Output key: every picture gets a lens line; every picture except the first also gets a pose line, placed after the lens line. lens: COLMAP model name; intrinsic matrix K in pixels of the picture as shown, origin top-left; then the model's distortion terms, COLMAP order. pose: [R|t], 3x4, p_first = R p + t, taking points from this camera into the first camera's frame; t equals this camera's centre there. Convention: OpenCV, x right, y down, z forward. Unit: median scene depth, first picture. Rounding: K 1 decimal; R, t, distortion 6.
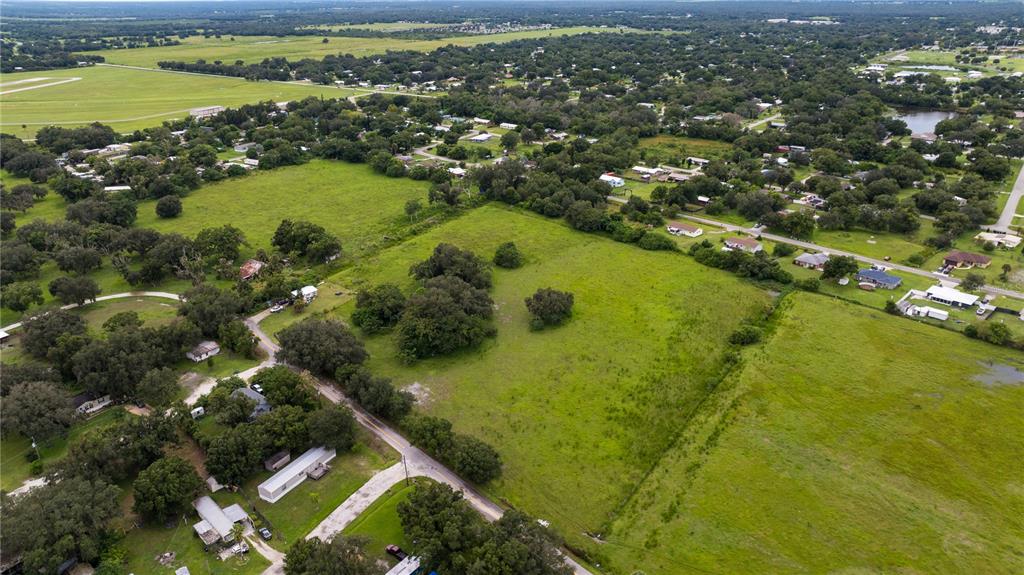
lens RADIAL K [[724.2, 0, 511.2], [0, 724.2, 292.3], [0, 0, 1]] dist [-0.047725, 0.053133]
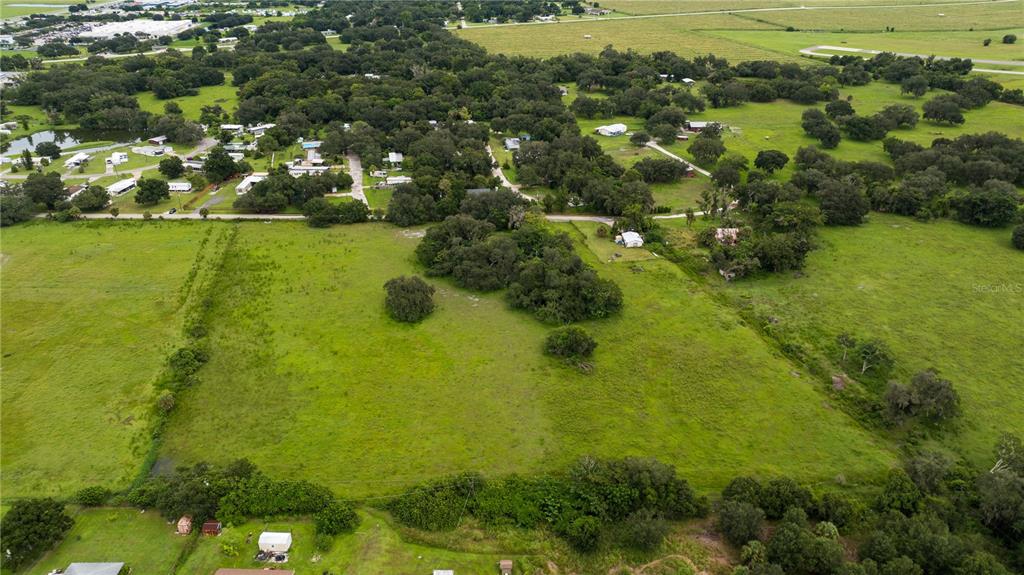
lens RADIAL K [[724.2, 0, 518.6], [0, 724.2, 288.9], [0, 0, 1]] dist [-0.047725, 0.053133]
pose [[-0.703650, 0.334825, -0.626713, 0.241001], [-0.257557, 0.701843, 0.664139, -0.289675], [0.662225, 0.628735, -0.407615, 0.673146]]
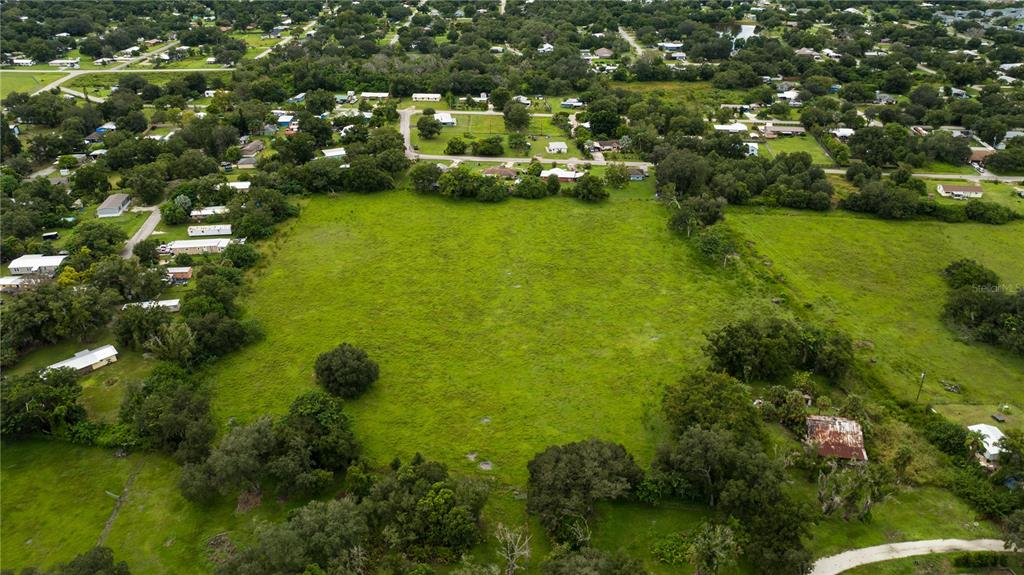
lens RADIAL K [[724.2, 0, 517.2], [0, 724.2, 285.0], [0, 0, 1]] dist [-0.047725, 0.053133]
pose [[0.775726, -0.290899, 0.560024, -0.445171], [0.242905, 0.956684, 0.160477, -0.156772], [-0.582448, 0.011546, 0.812786, 0.377043]]
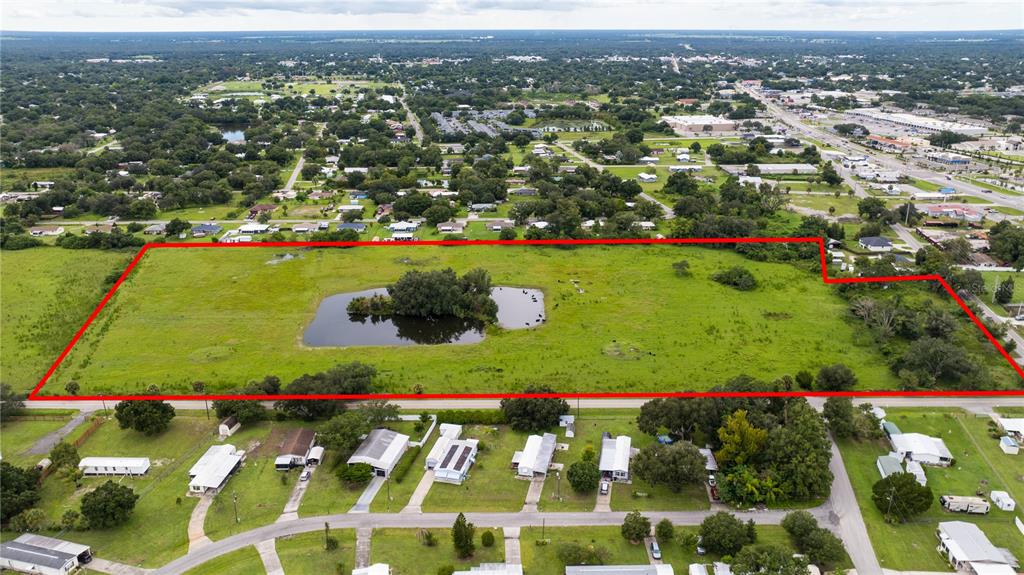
lens RADIAL K [[724.2, 0, 511.5], [0, 724.2, 289.2], [0, 0, 1]] dist [-0.047725, 0.053133]
pose [[0.671464, -0.243667, 0.699831, -0.059168], [0.279295, 0.957964, 0.065570, 0.088933], [-0.686390, 0.151431, 0.711293, -0.218810]]
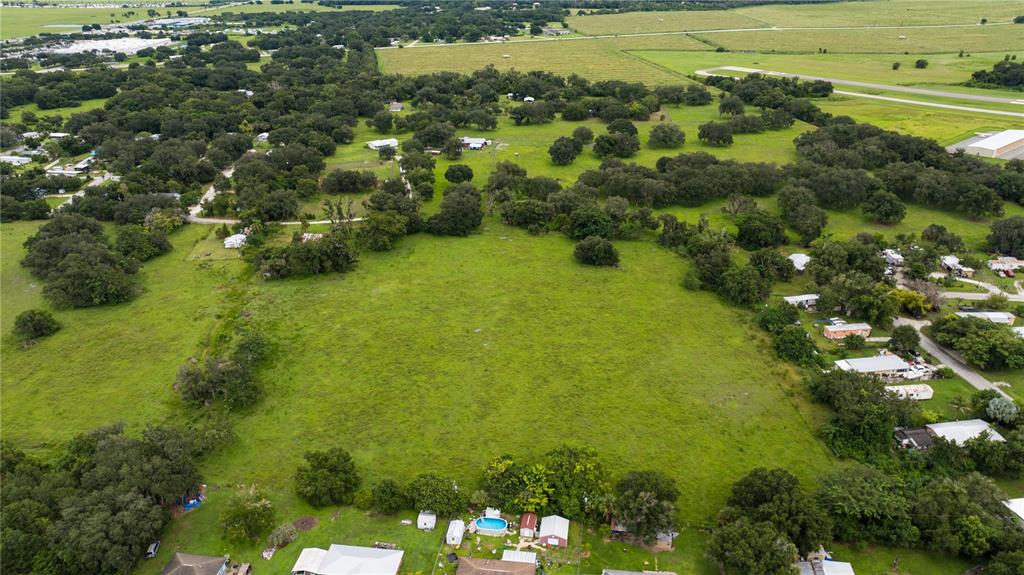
lens RADIAL K [[724.2, 0, 505.3], [0, 724.2, 283.7], [0, 0, 1]] dist [-0.047725, 0.053133]
pose [[-0.781338, 0.284943, -0.555264, 0.005231], [-0.215926, 0.711329, 0.668870, -0.393082], [0.585565, 0.642509, -0.494263, 0.920462]]
